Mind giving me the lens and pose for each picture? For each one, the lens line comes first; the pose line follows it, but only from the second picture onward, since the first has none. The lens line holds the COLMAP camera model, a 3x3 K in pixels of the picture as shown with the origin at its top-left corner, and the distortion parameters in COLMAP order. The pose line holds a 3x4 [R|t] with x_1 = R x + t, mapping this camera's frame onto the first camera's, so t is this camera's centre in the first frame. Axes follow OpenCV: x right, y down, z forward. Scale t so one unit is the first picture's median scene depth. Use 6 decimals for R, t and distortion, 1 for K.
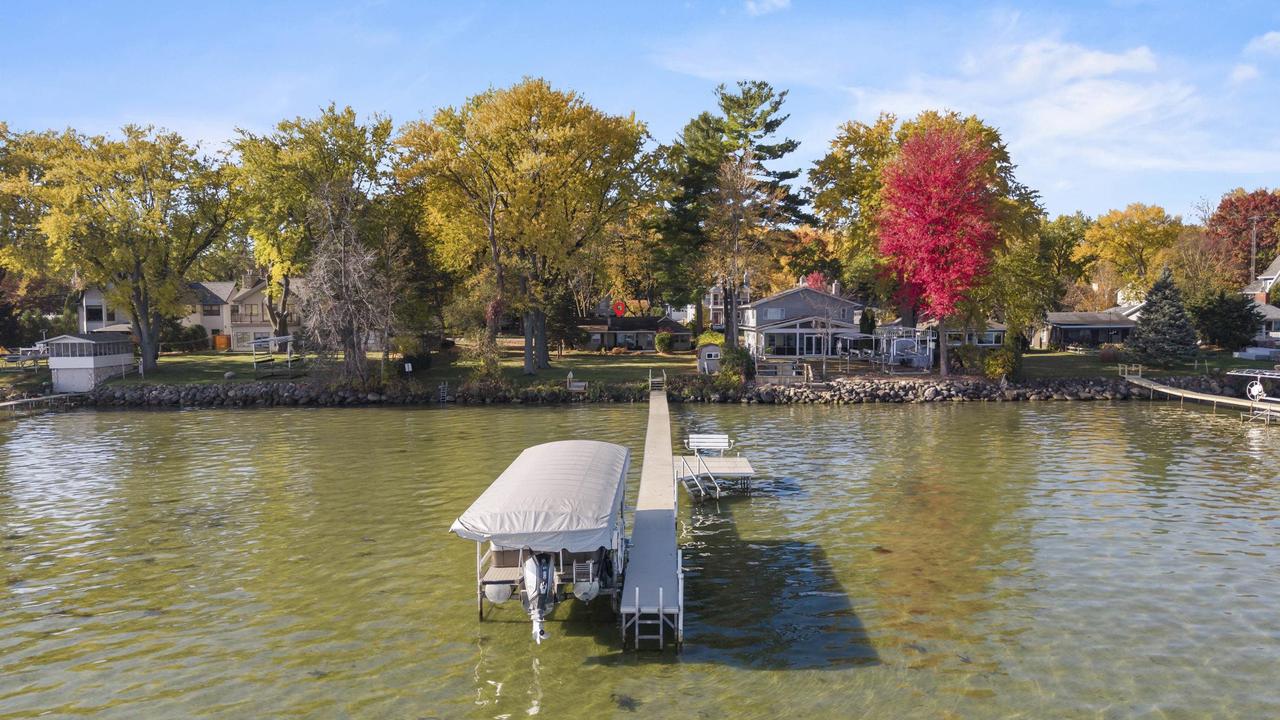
lens RADIAL K [[901.8, 0, 644.0], [0, 901.8, 439.1], [0, 0, 1]] dist [-0.001852, 0.002136]
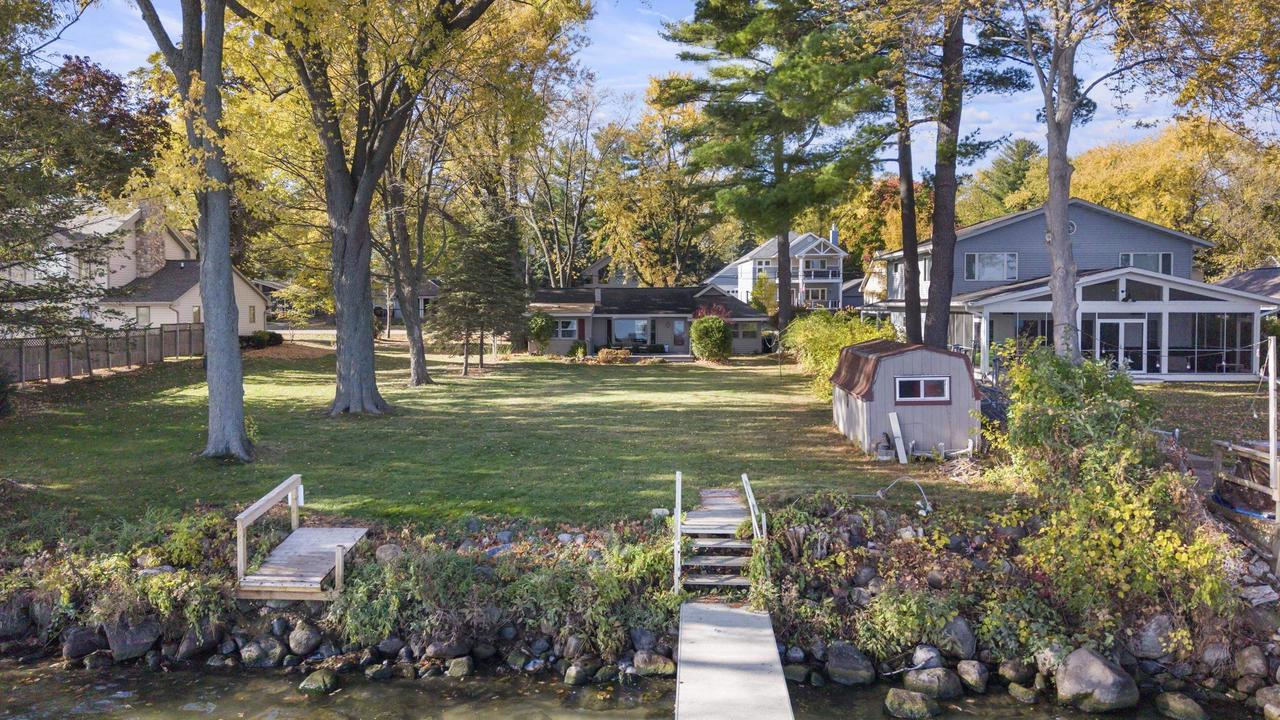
lens RADIAL K [[901.8, 0, 644.0], [0, 901.8, 439.1], [0, 0, 1]] dist [-0.001852, 0.002136]
pose [[0.999466, 0.006232, -0.032072, 0.005549], [-0.006093, 0.999972, 0.004429, -0.086281], [0.032098, -0.004231, 0.999476, 0.810670]]
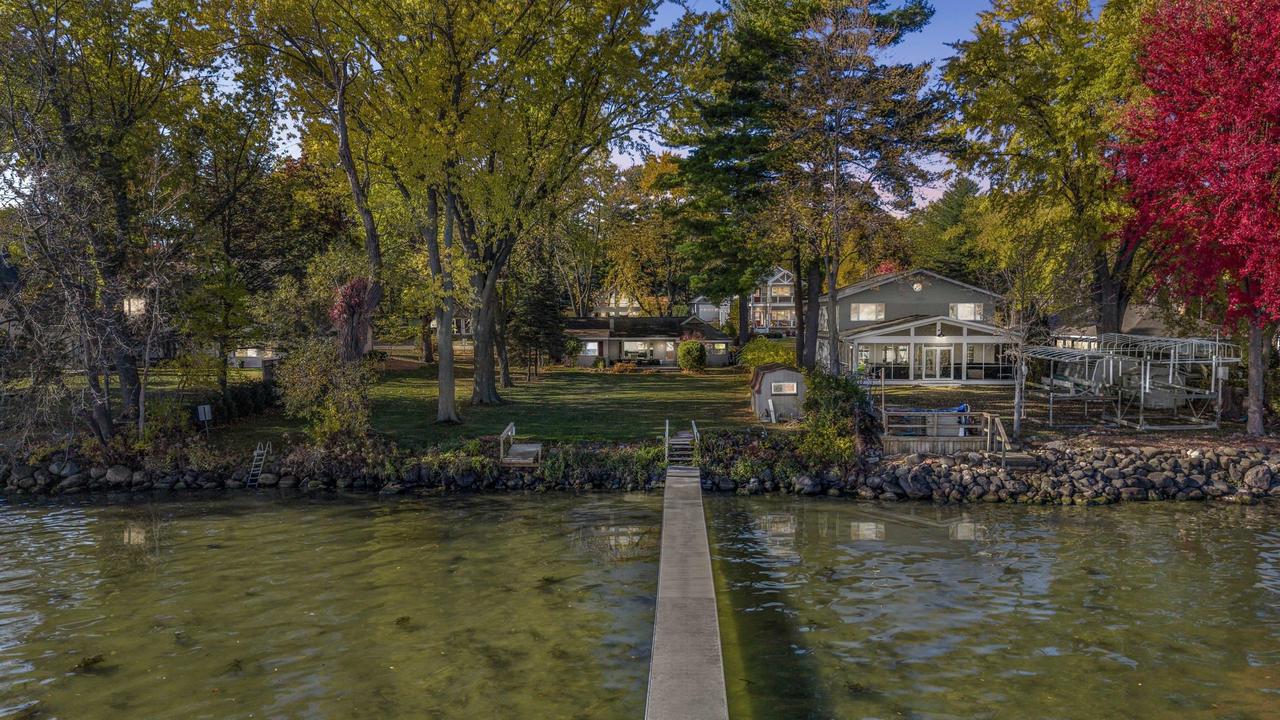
lens RADIAL K [[890.9, 0, 638.7], [0, 890.9, 442.5], [0, 0, 1]] dist [-0.020454, -0.001262]
pose [[0.999501, 0.004969, -0.031196, 0.006499], [-0.004852, 0.999981, 0.003850, -0.067266], [0.031215, -0.003696, 0.999506, 0.507669]]
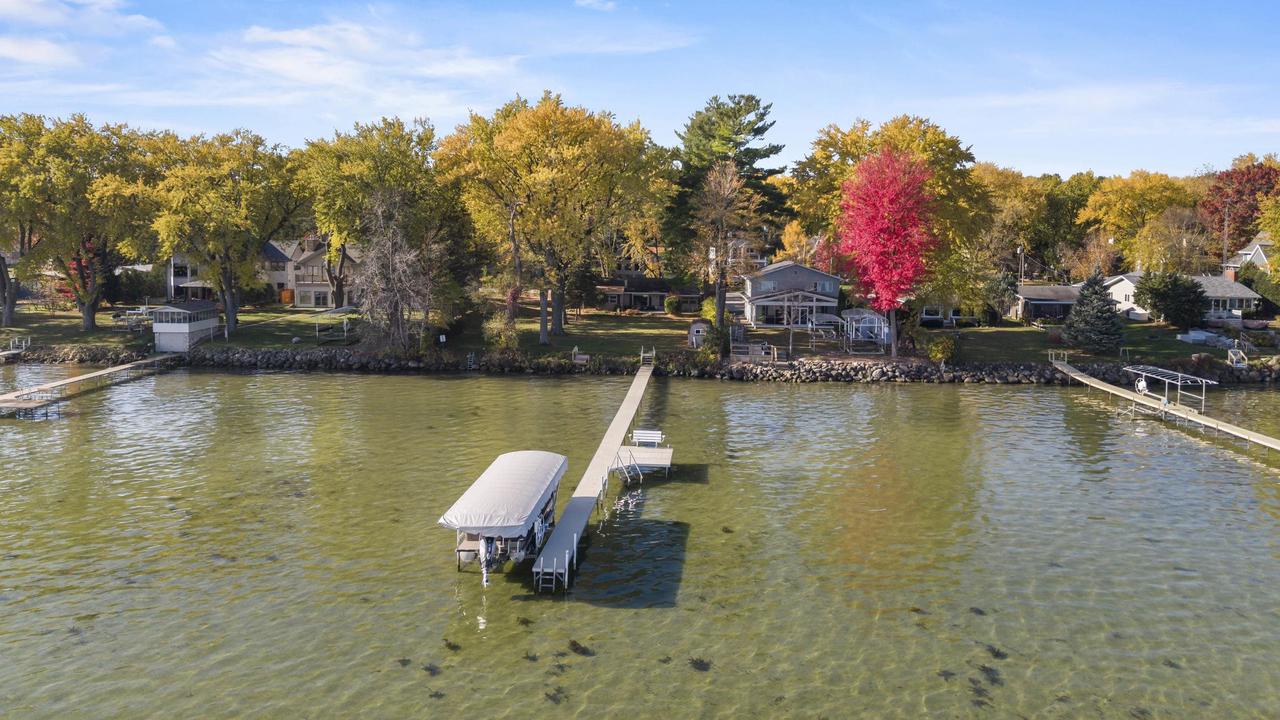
lens RADIAL K [[918.1, 0, 634.0], [0, 918.1, 360.3], [0, 0, 1]] dist [0.005972, -0.001742]
pose [[0.997668, 0.025196, -0.063428, 0.073328], [-0.025100, 0.999682, 0.002305, -0.061336], [0.063466, -0.000707, 0.997984, -0.209726]]
